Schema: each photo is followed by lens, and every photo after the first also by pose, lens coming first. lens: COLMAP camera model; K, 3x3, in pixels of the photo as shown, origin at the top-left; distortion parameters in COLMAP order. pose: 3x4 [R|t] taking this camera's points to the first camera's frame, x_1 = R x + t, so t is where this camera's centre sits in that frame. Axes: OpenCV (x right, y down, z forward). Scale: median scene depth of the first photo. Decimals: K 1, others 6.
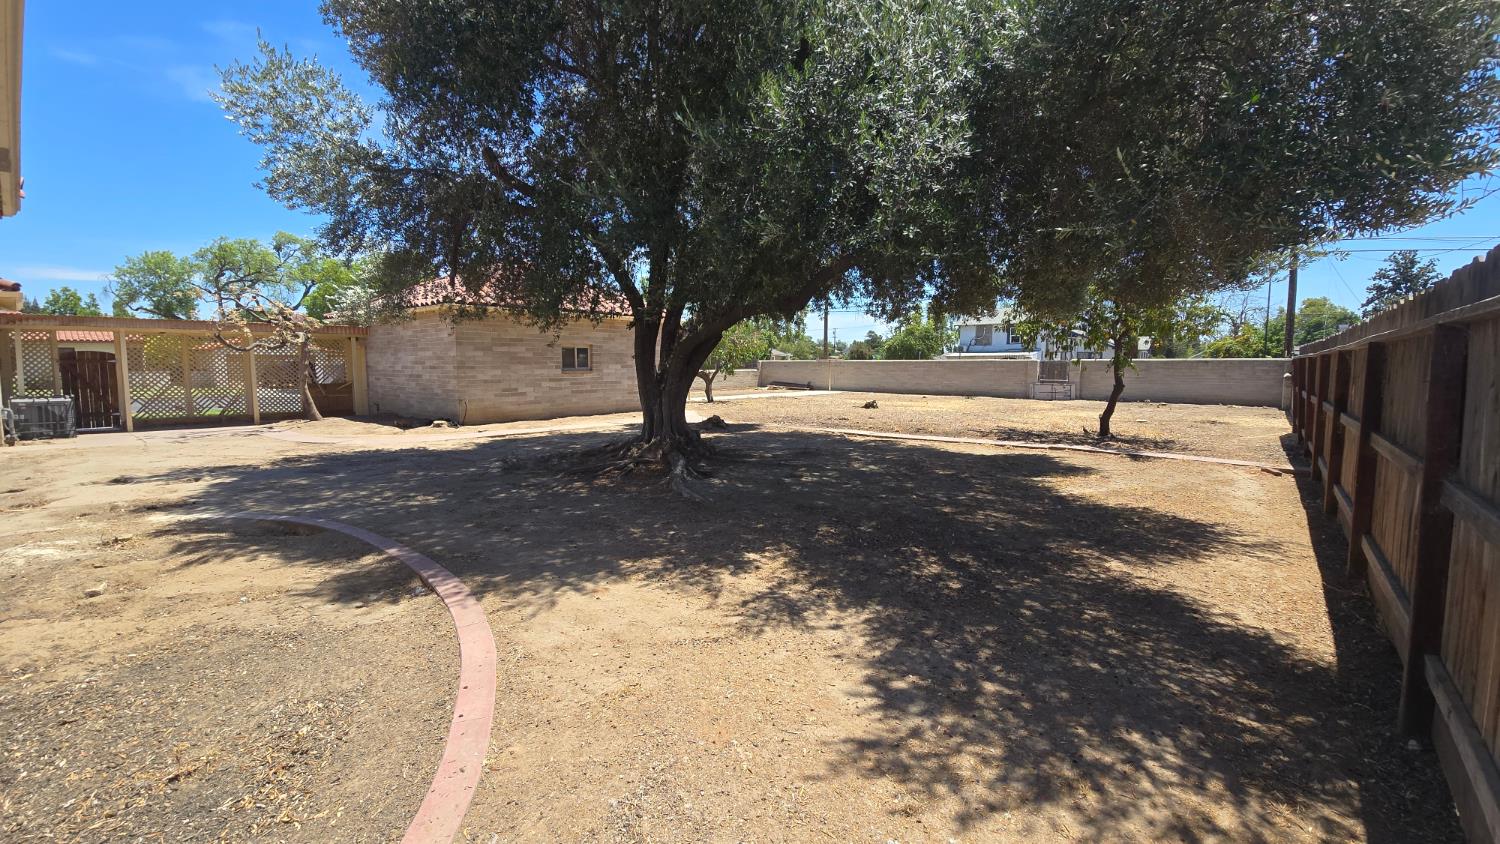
lens RADIAL K [[617.0, 0, 751.3], [0, 617.0, 416.6], [0, 0, 1]] dist [0.001674, 0.000056]
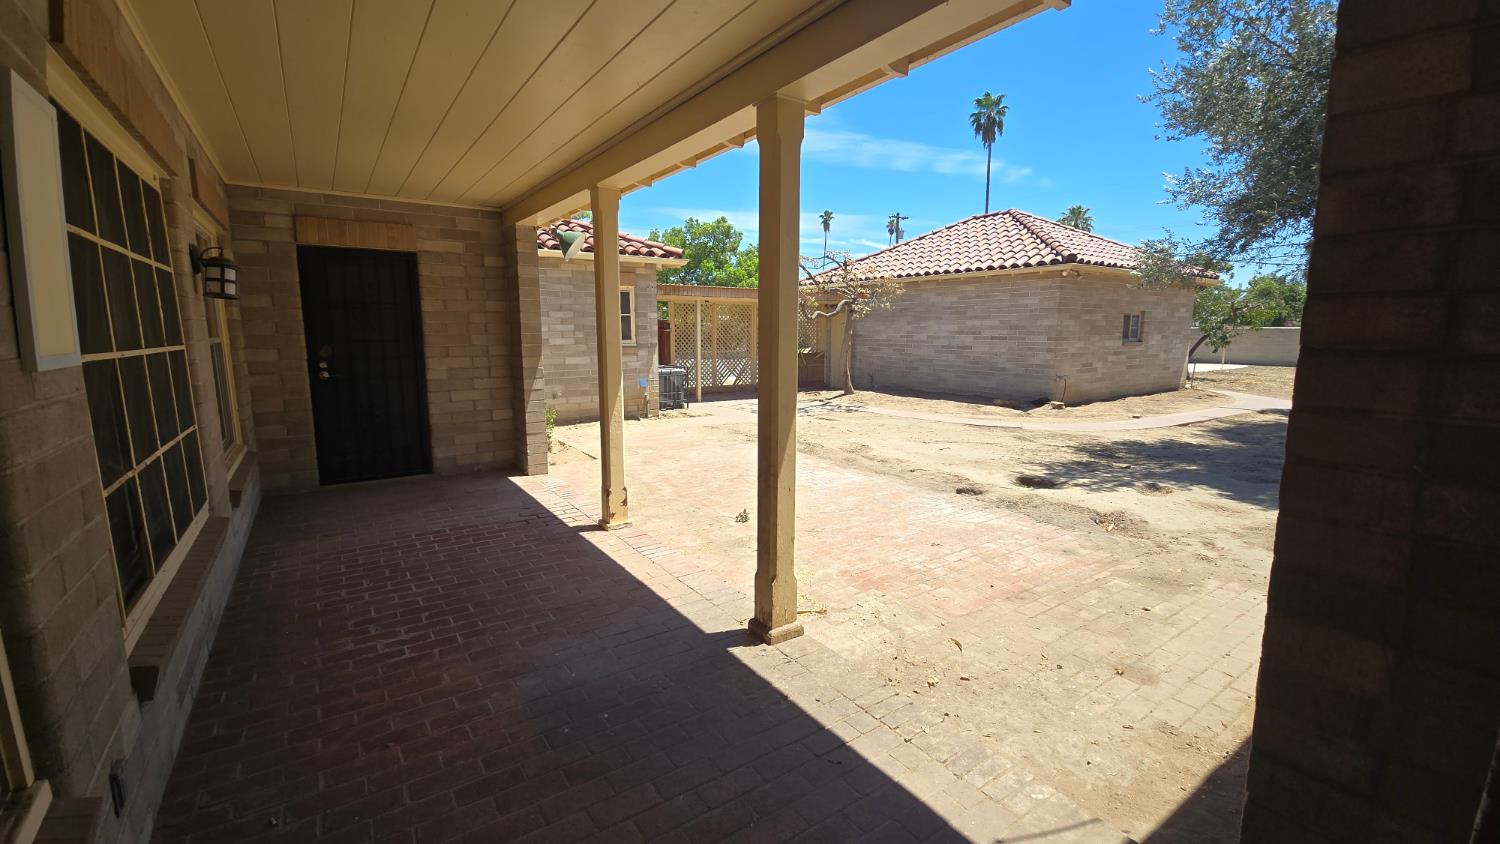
lens RADIAL K [[617.0, 0, 748.7], [0, 617.0, 429.3], [0, 0, 1]] dist [0.001674, 0.000056]
pose [[0.967582, 0.042485, -0.248960, -0.618401], [-0.023198, 0.996533, 0.079899, -0.011387], [0.251491, -0.071533, 0.965213, 0.043028]]
